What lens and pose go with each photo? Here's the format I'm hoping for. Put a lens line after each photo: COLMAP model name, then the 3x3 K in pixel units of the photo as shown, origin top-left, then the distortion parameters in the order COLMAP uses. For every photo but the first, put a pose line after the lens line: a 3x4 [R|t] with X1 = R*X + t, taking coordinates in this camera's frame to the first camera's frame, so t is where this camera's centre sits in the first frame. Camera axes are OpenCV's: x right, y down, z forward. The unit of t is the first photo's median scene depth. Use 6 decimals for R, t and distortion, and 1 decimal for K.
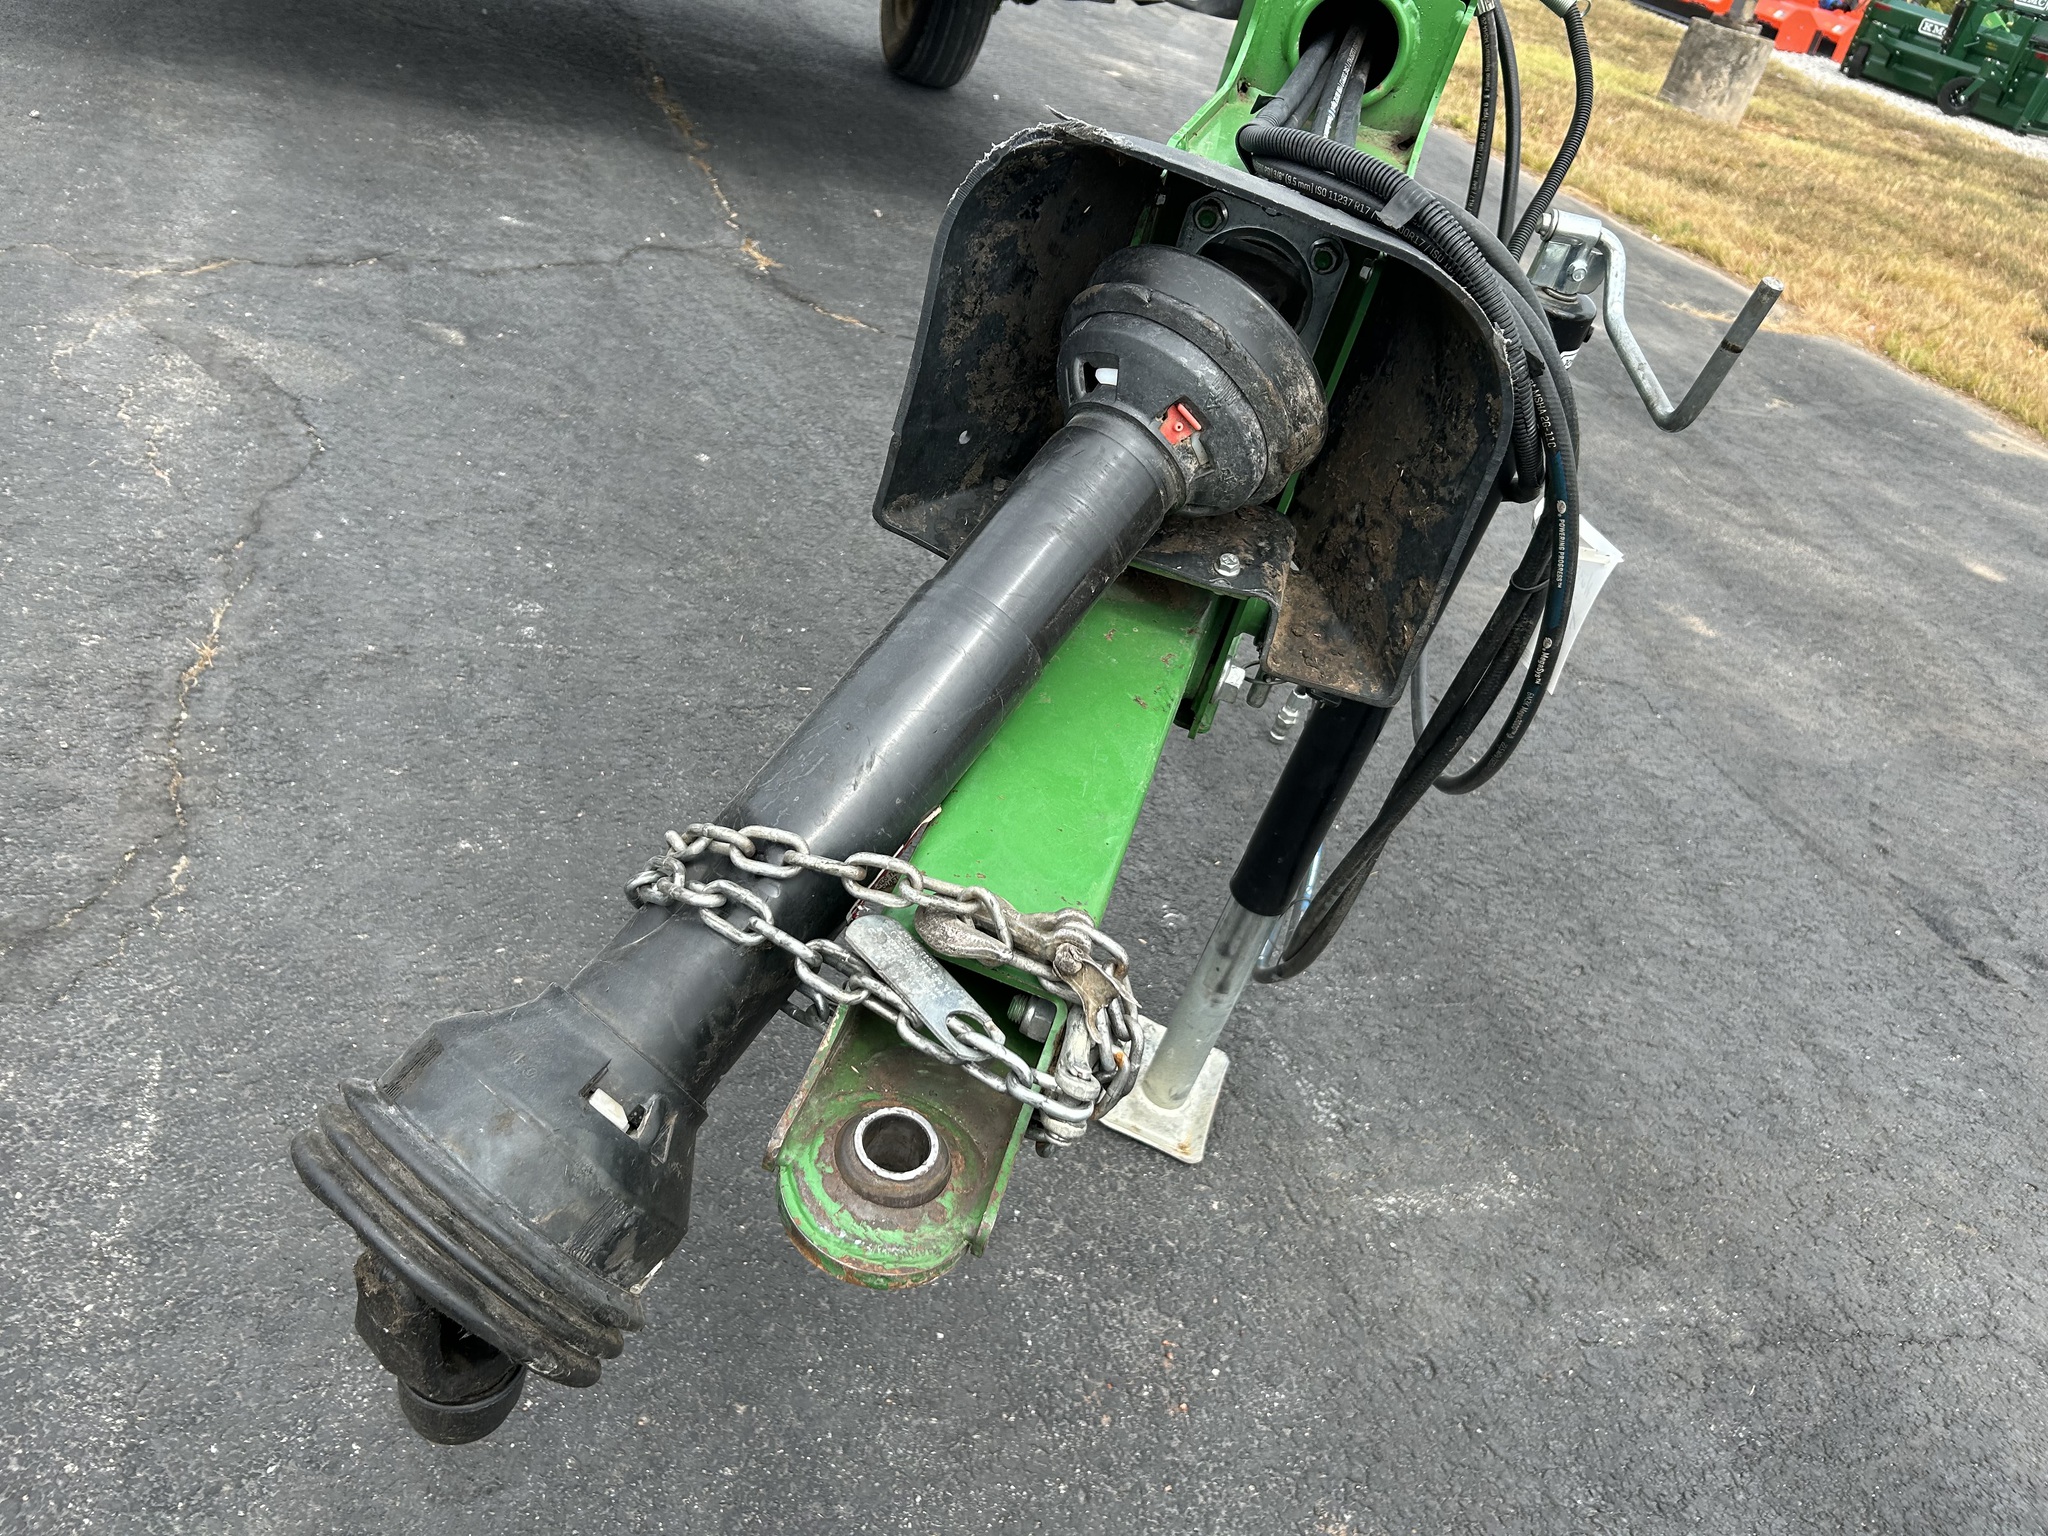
lens RADIAL K [[1550.0, 0, 1028.4], [0, 1550.0, 765.0], [0, 0, 1]] dist [0.040819, -0.044018]
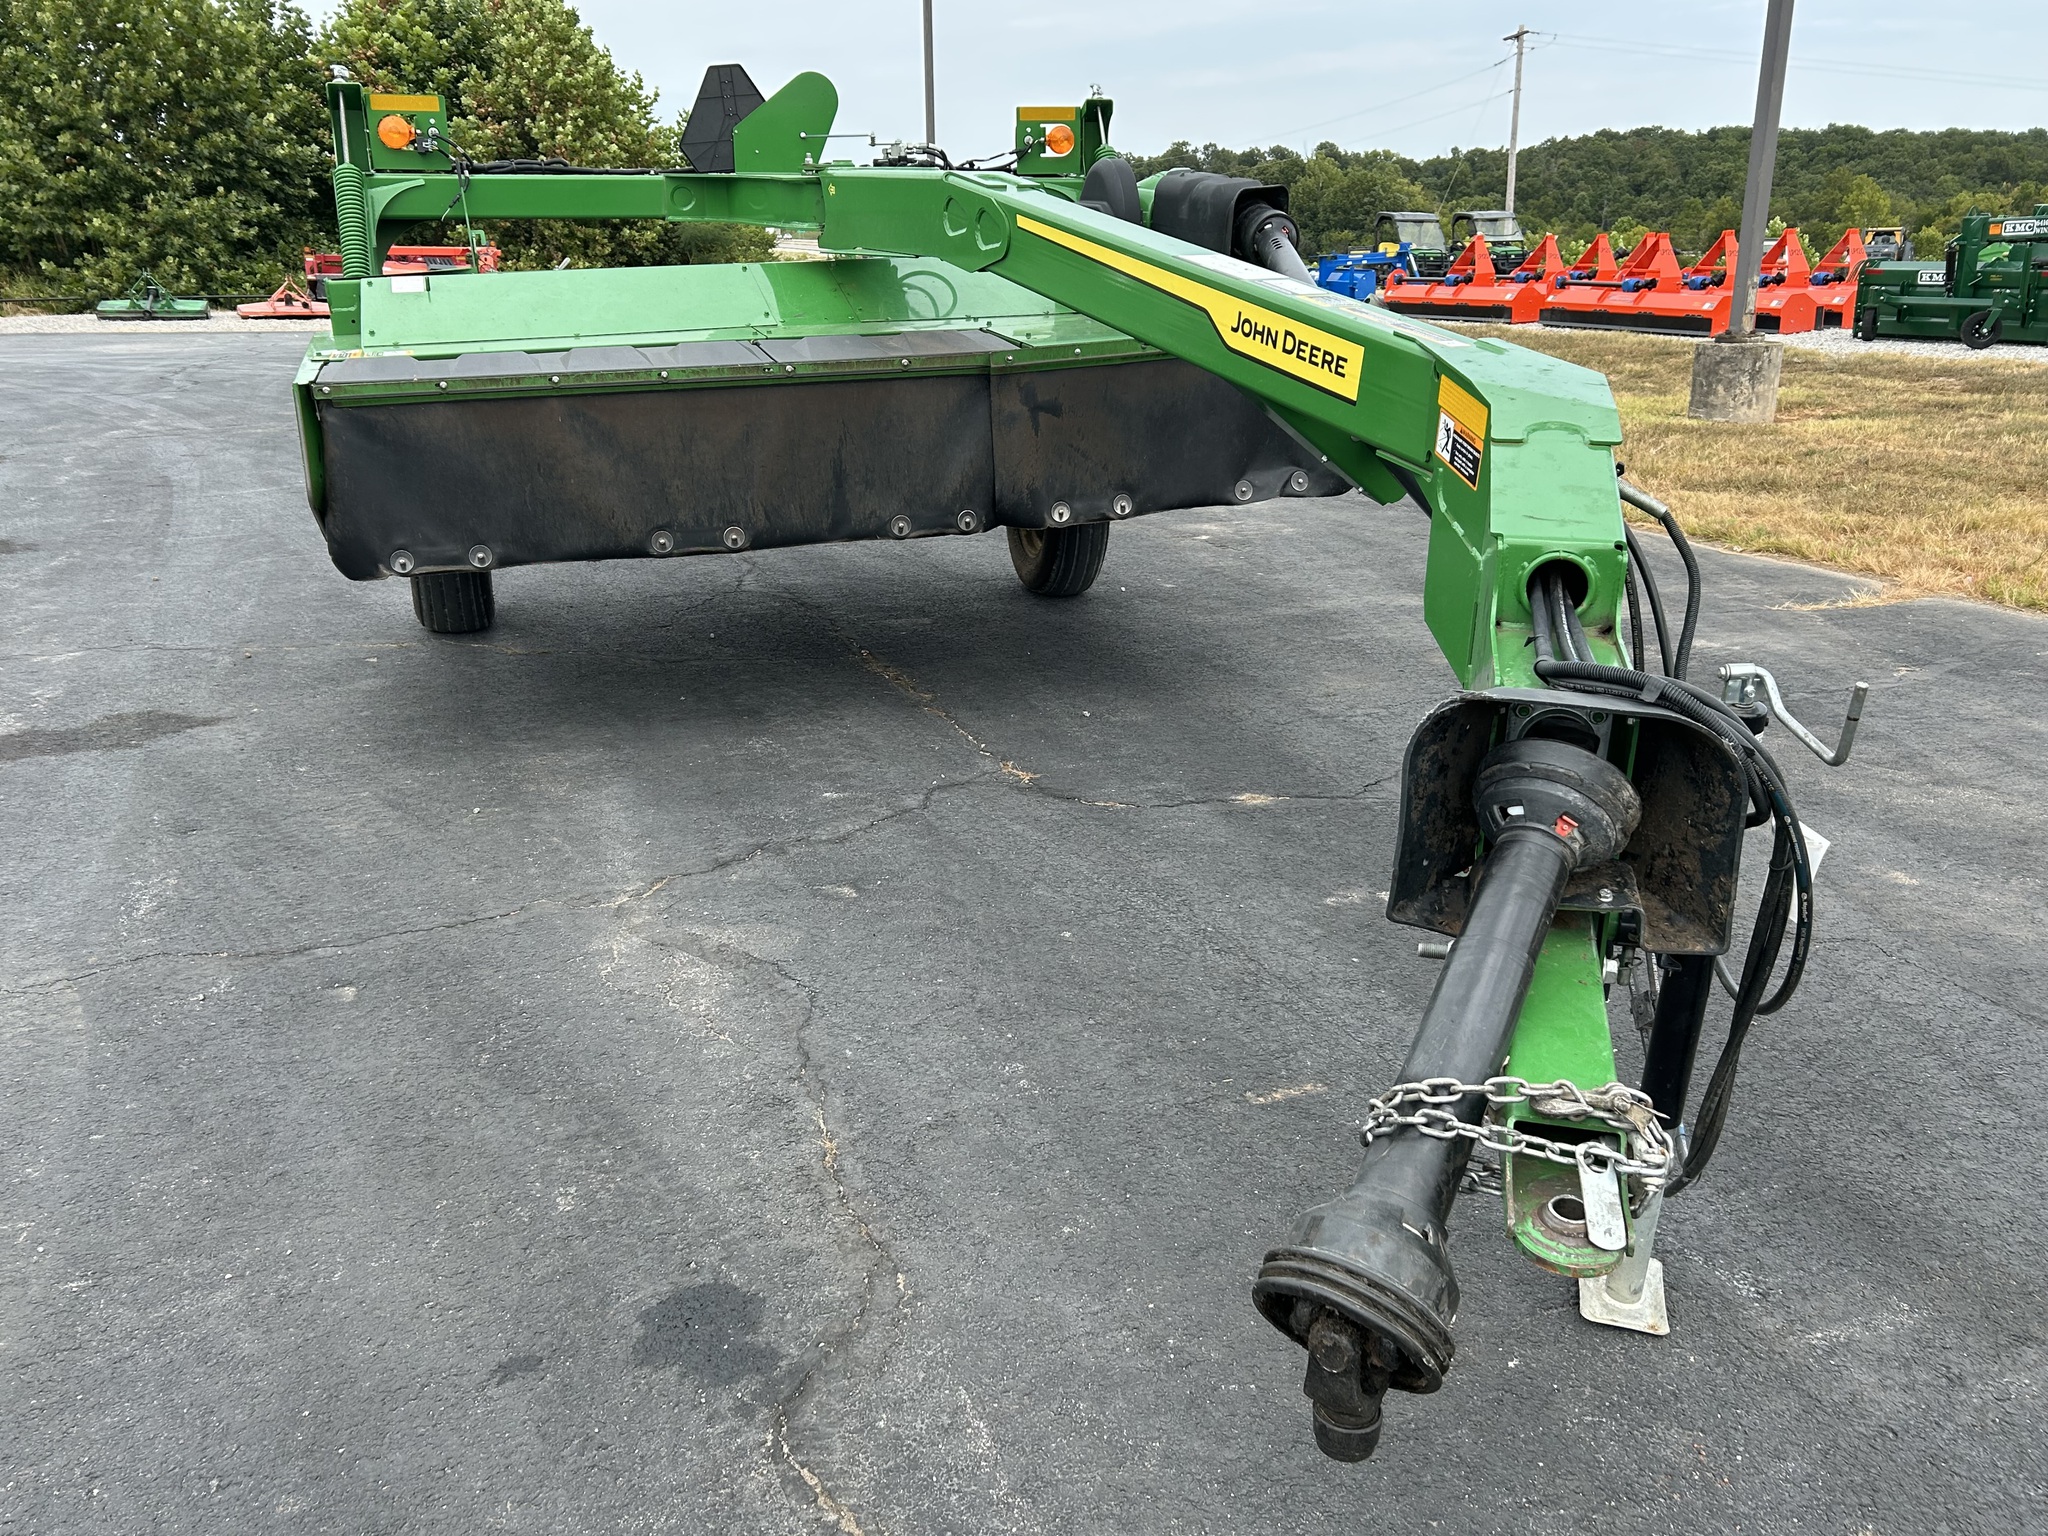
lens RADIAL K [[1678.0, 0, 1019.9], [0, 1678.0, 797.8], [0, 0, 1]] dist [0.037649, -0.027460]
pose [[0.969305, -0.240114, -0.052856, -0.239395], [0.218886, 0.940679, -0.259252, 0.071319], [0.111971, 0.239724, 0.964362, -0.577130]]
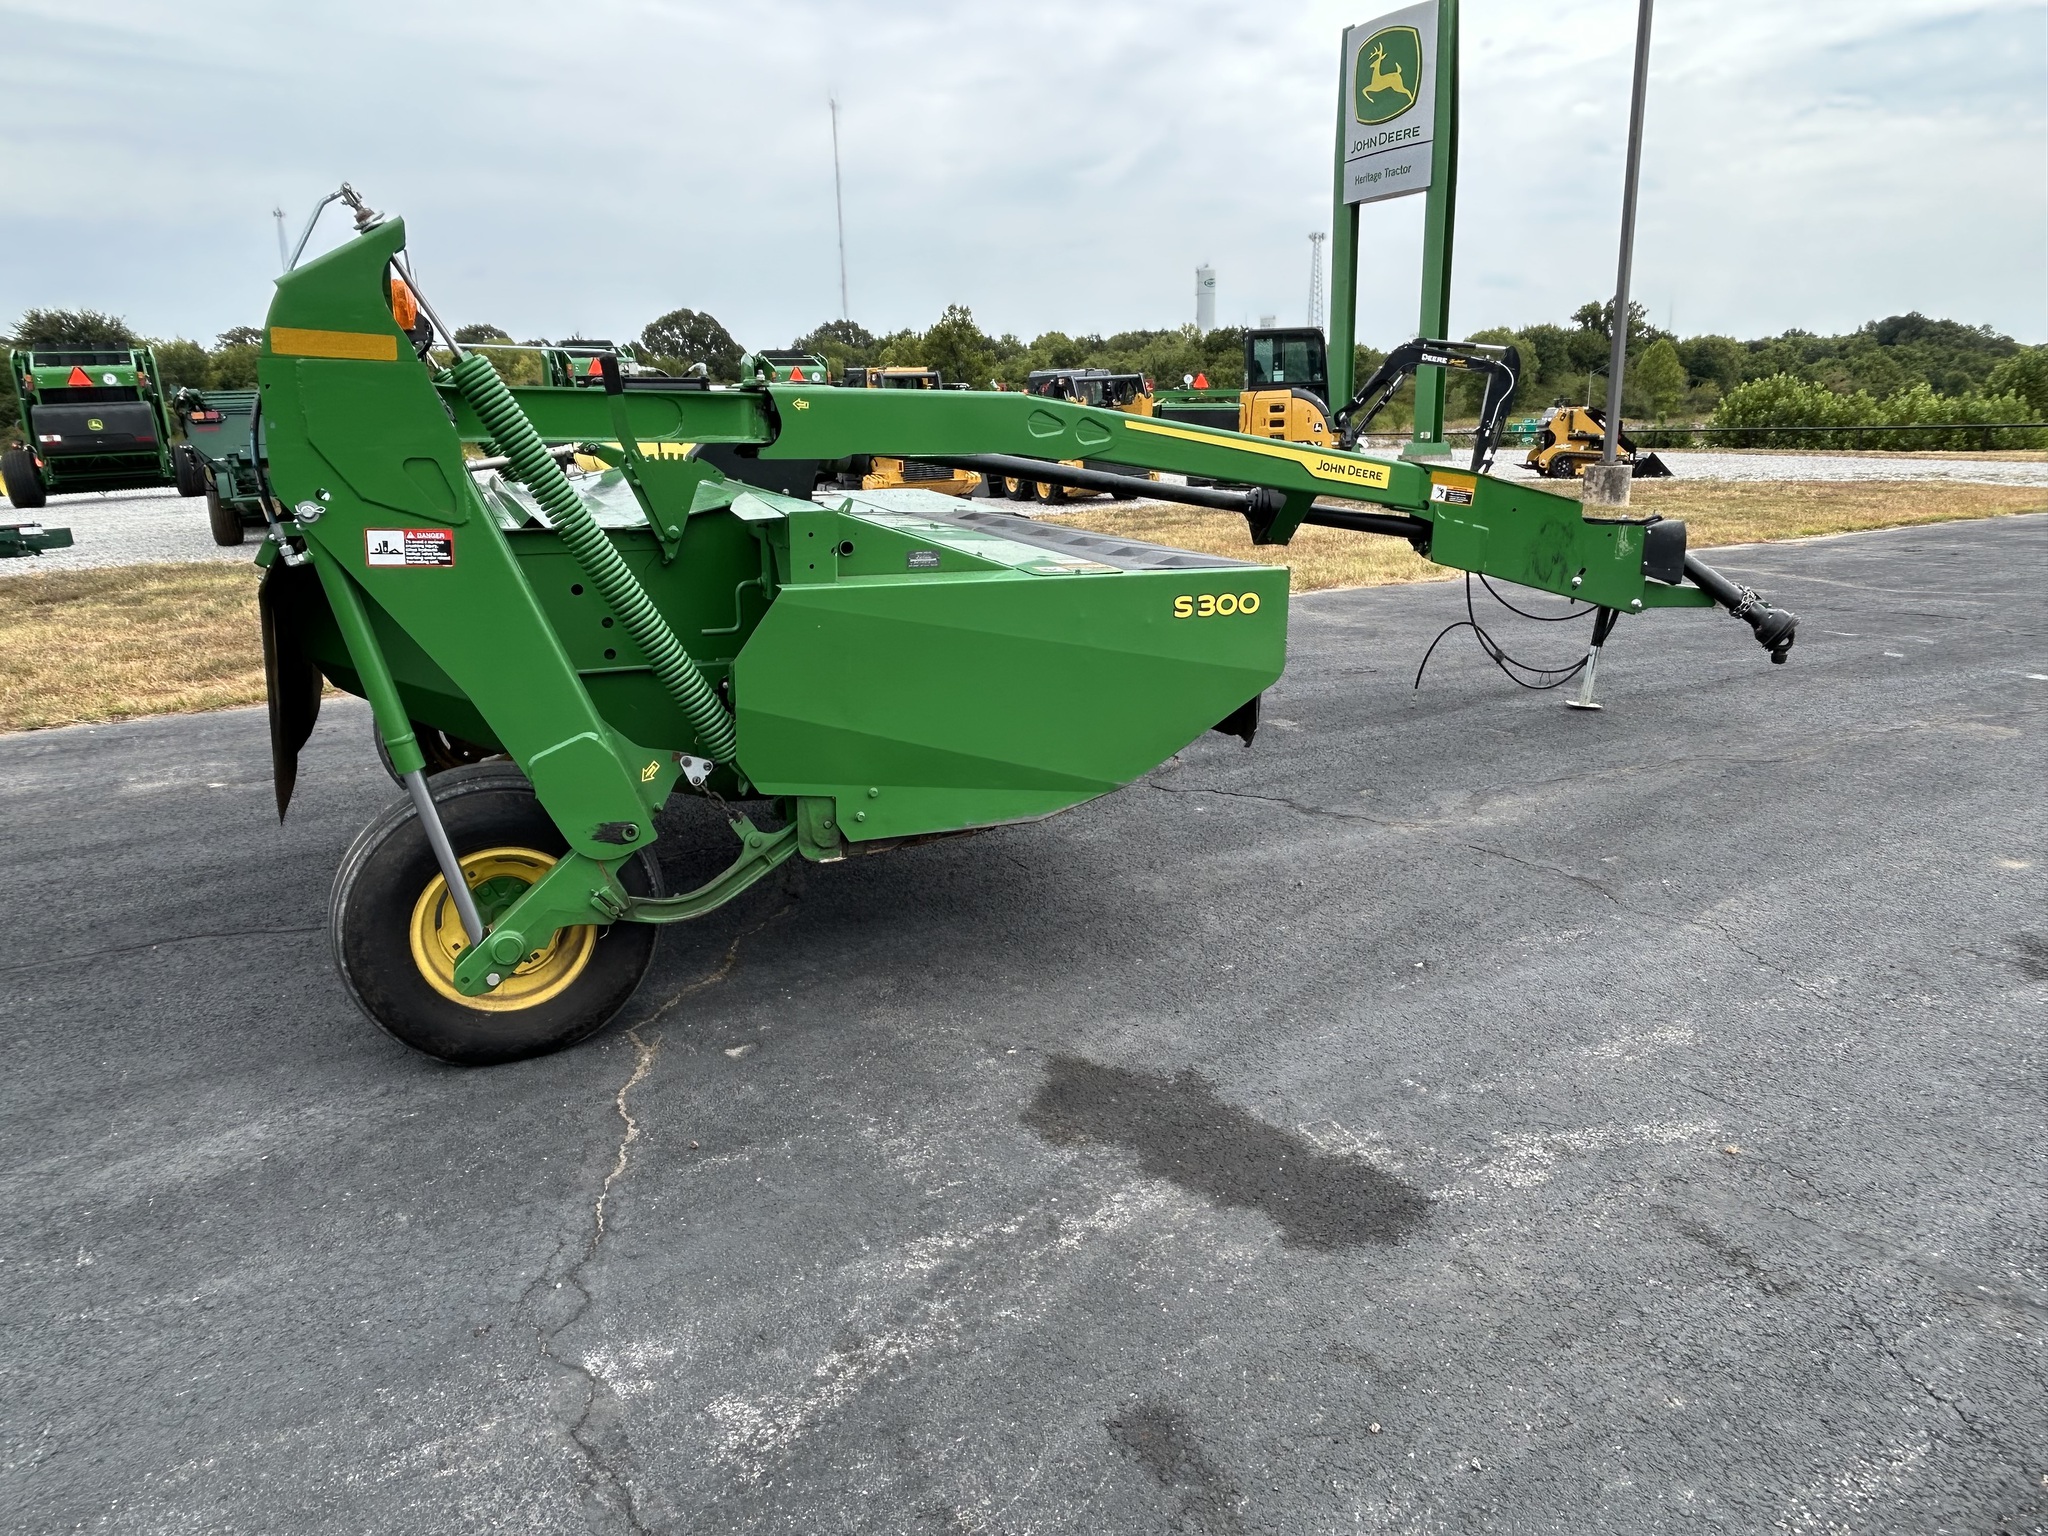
lens RADIAL K [[1343.8, 0, 1026.7], [0, 1343.8, 771.0], [0, 0, 1]] dist [-0.003642, 0.000447]
pose [[-0.133424, -0.471962, 0.871464, -3.420668], [0.543078, 0.700732, 0.462645, -2.521044], [-0.829014, 0.535001, 0.162818, 1.859477]]
